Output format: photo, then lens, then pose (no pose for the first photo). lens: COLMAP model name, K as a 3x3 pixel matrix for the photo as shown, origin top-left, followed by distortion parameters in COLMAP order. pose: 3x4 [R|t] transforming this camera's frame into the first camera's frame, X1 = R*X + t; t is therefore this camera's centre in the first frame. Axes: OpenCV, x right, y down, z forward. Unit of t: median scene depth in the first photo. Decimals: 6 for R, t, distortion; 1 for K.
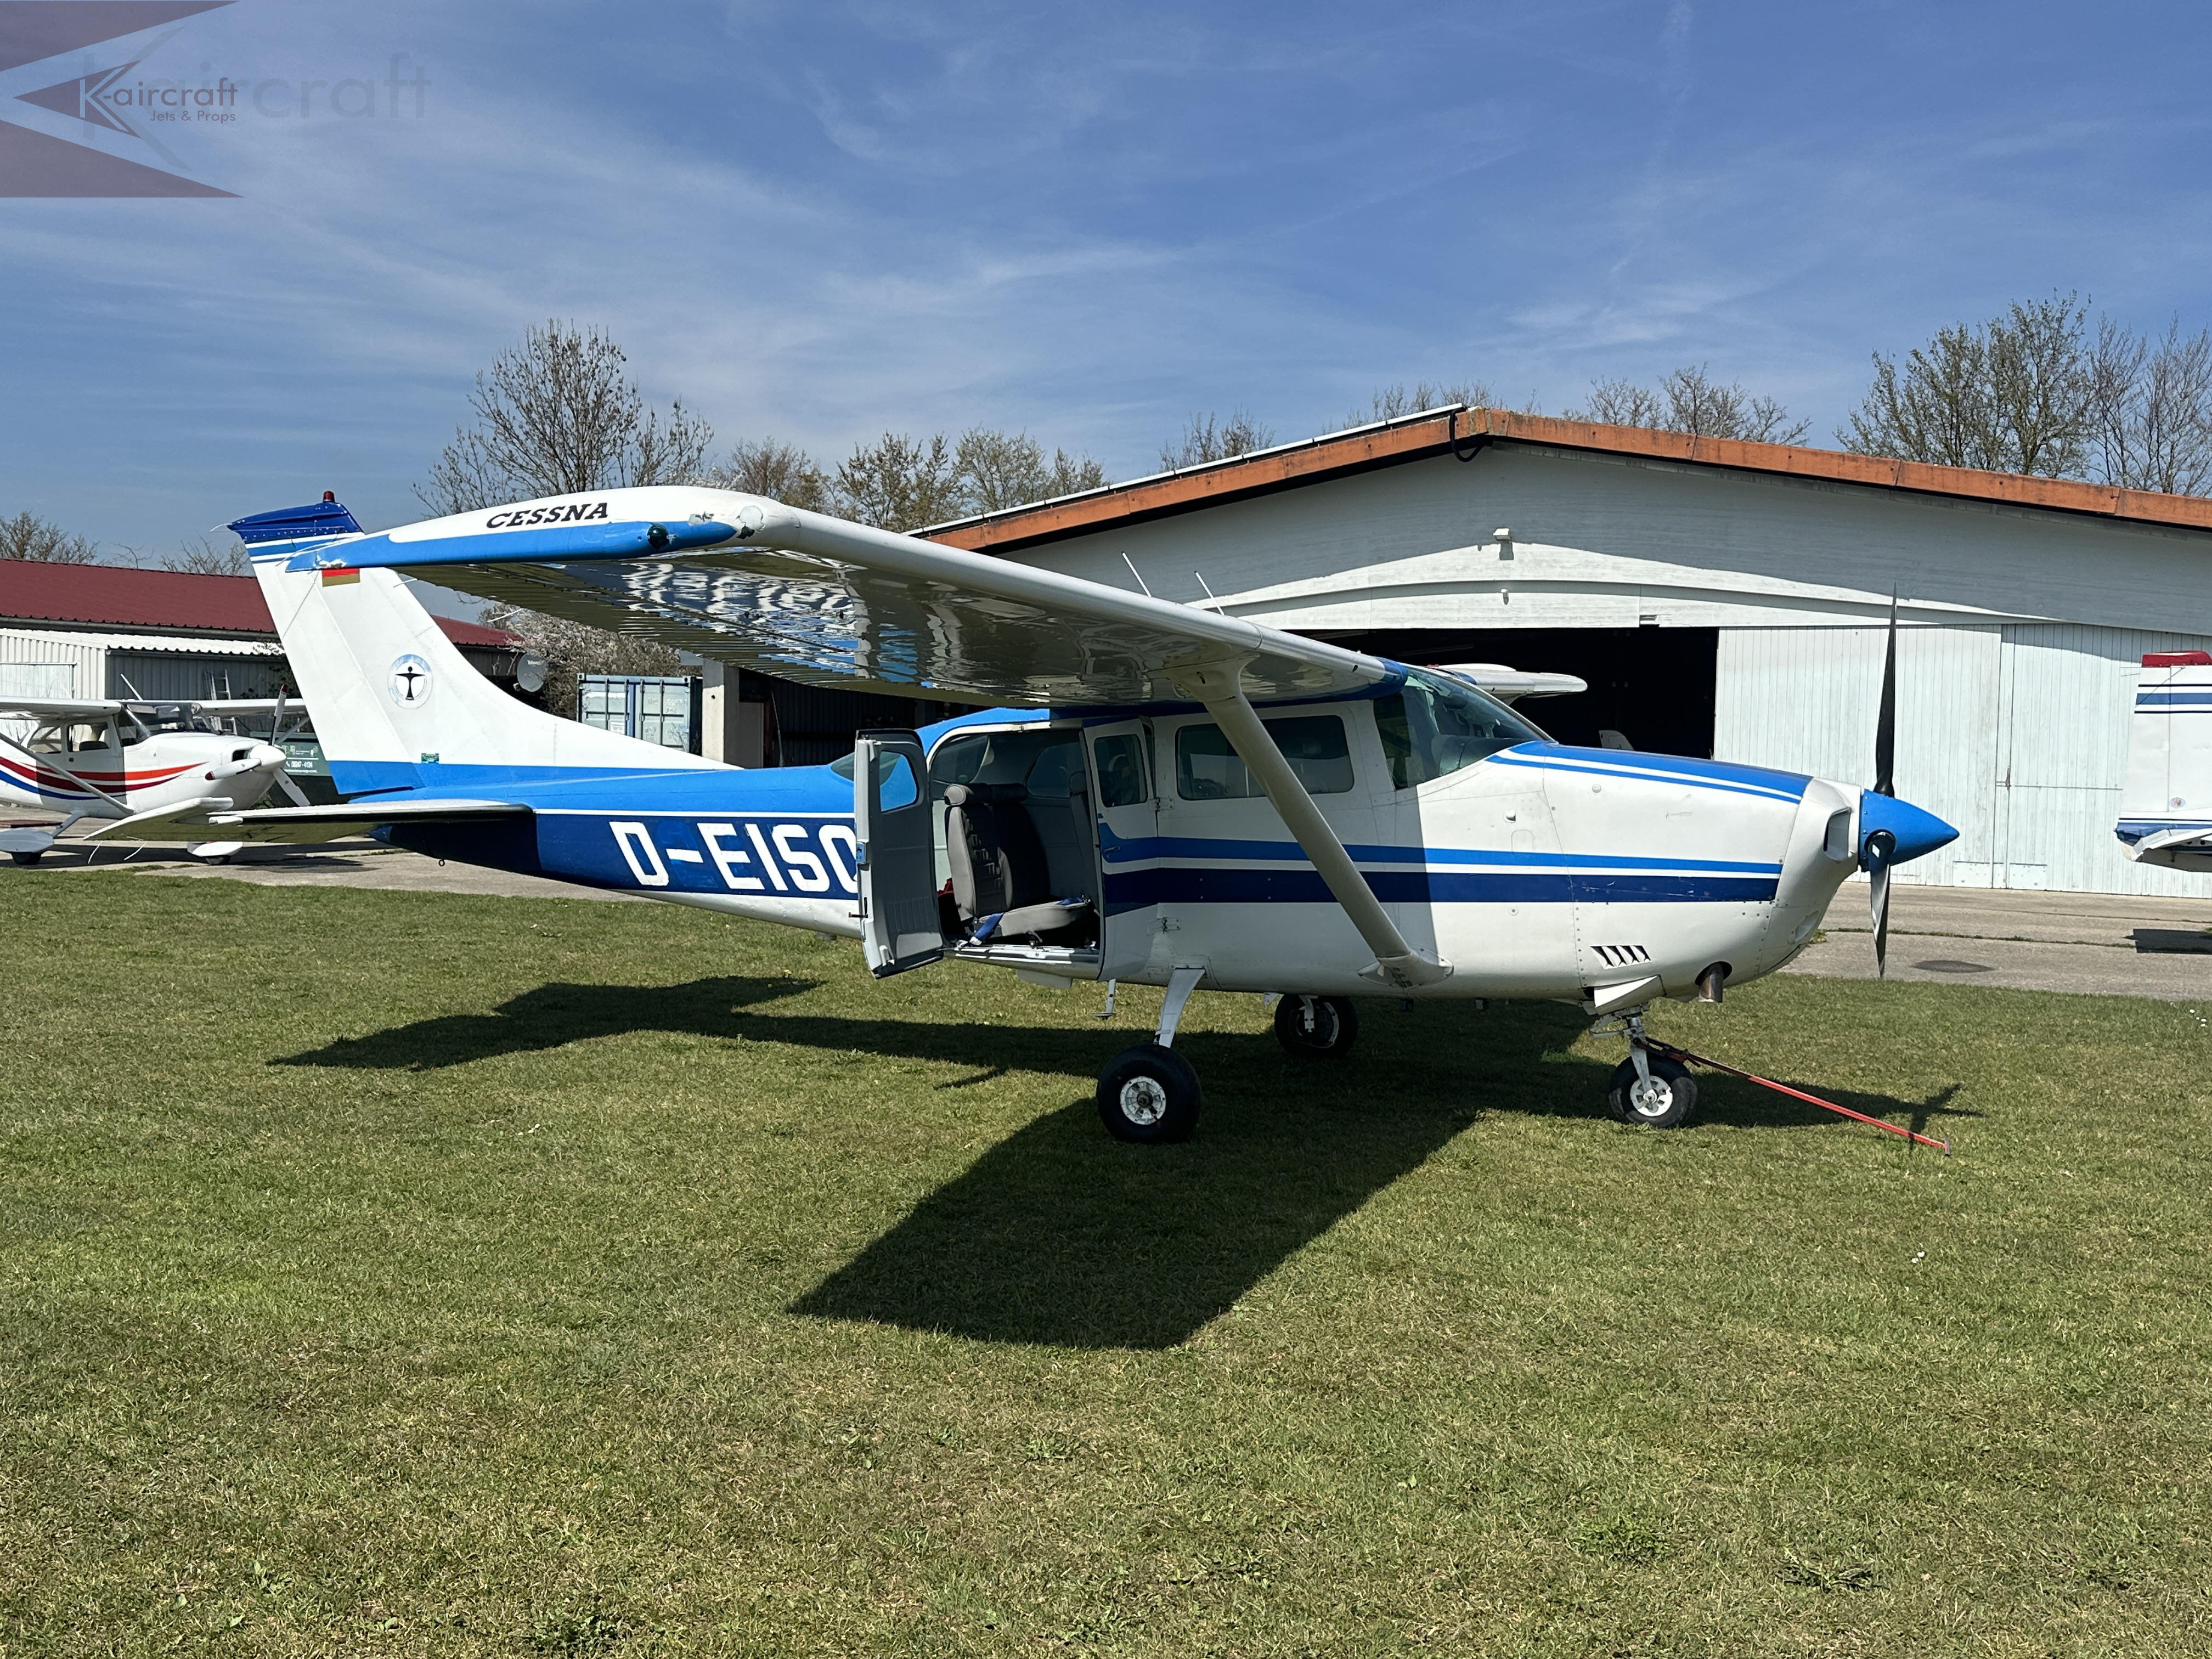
lens RADIAL K [[2140.8, 0, 1103.7], [0, 2140.8, 817.2], [0, 0, 1]] dist [0.203787, -0.411358]
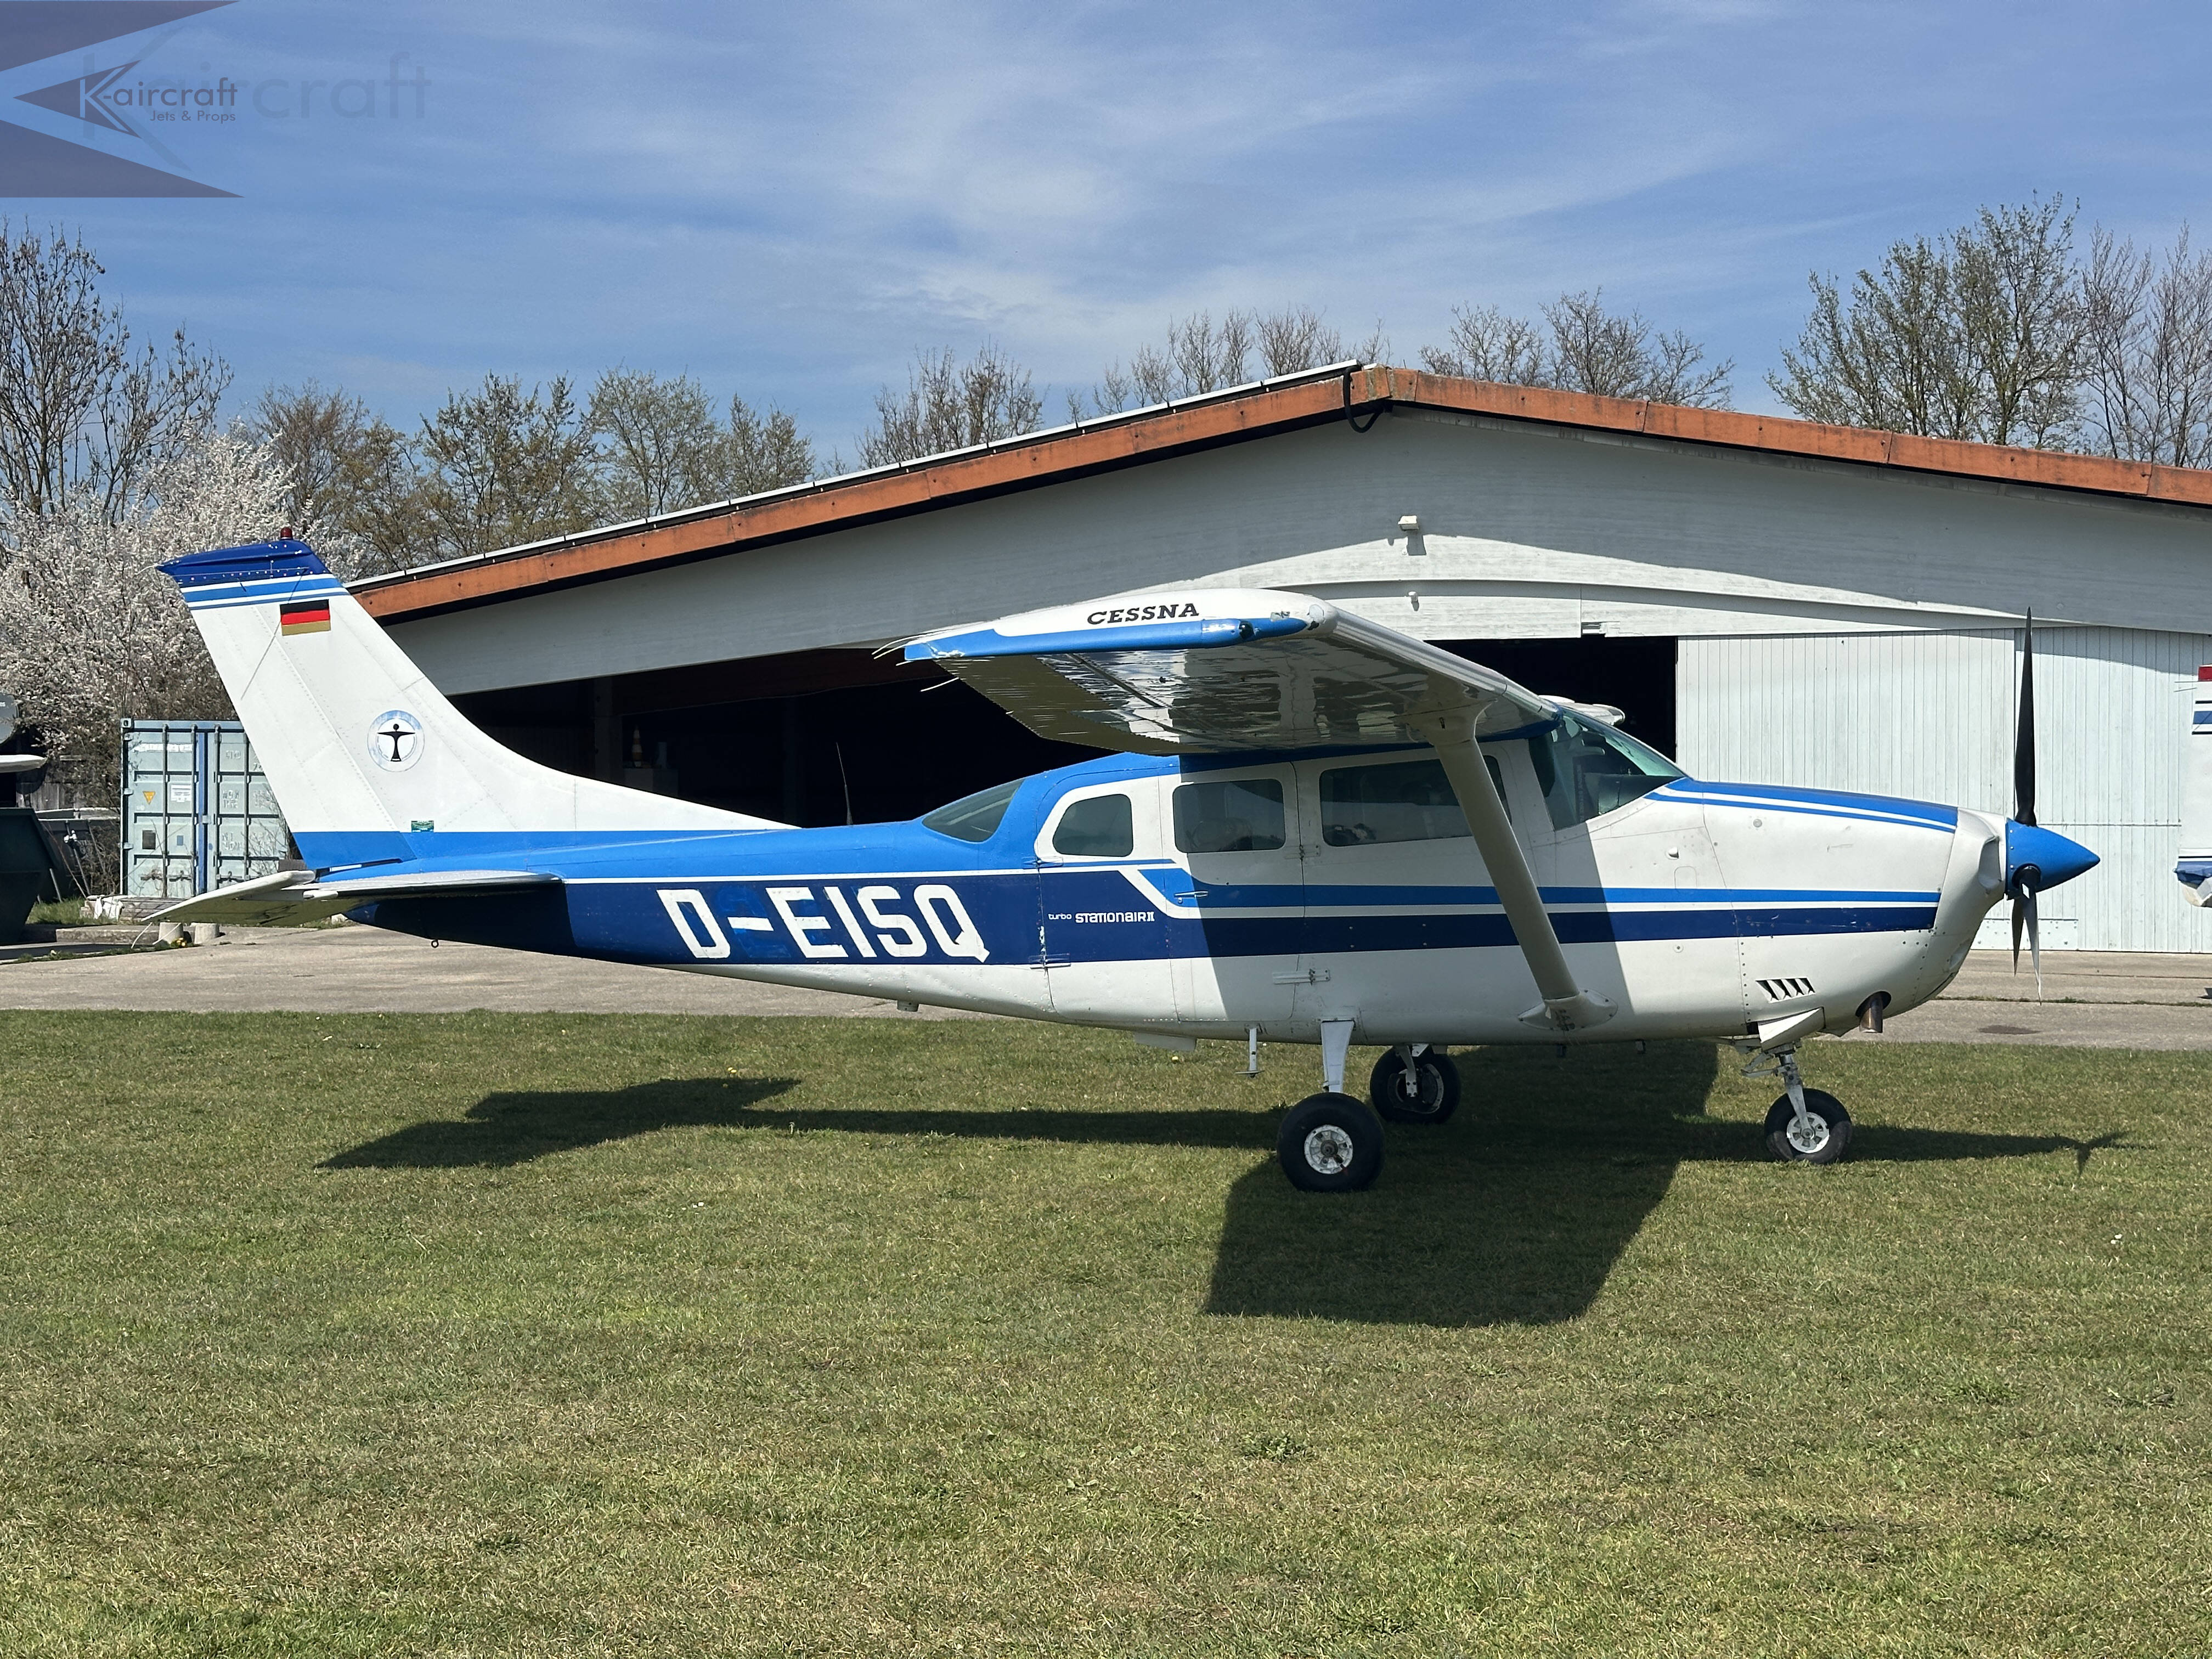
lens RADIAL K [[3104.4, 0, 1106.0], [0, 3104.4, 829.5], [0, 0, 1]] dist [0.159182, -0.068670]
pose [[0.991512, -0.024249, 0.127731, -0.198726], [0.027319, 0.999377, -0.022337, 0.010627], [-0.127110, 0.025637, 0.991557, -0.309730]]
